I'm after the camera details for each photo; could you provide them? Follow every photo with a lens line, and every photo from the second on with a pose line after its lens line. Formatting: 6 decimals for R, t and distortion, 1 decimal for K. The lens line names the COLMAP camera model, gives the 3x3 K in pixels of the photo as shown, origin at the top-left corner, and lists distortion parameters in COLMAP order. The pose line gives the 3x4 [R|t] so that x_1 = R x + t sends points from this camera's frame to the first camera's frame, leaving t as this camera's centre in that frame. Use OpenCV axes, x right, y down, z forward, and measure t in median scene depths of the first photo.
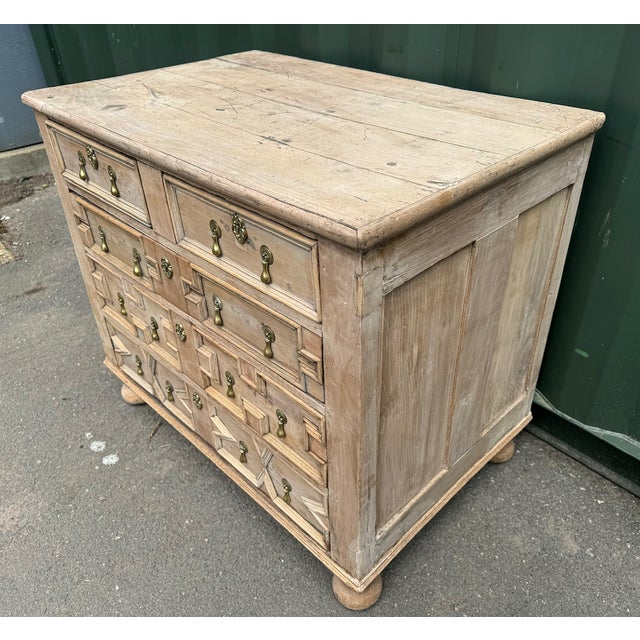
lens RADIAL K [[563.6, 0, 331.9], [0, 563.6, 326.2], [0, 0, 1]] dist [0.059666, -0.068930]
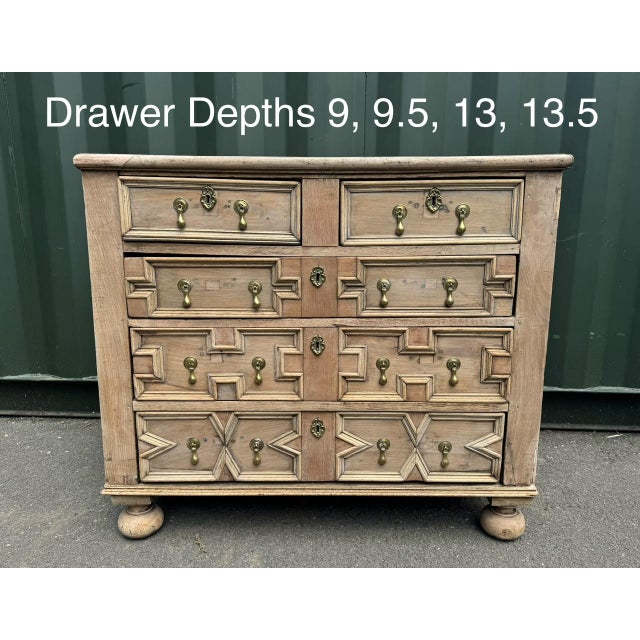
lens RADIAL K [[504.6, 0, 317.0], [0, 504.6, 335.2], [0, 0, 1]] dist [0.089796, -0.141542]
pose [[0.712004, -0.116450, 0.692452, -1.066135], [0.390893, 0.884952, -0.253107, 0.270508], [-0.583312, 0.450887, 0.675609, 0.401457]]
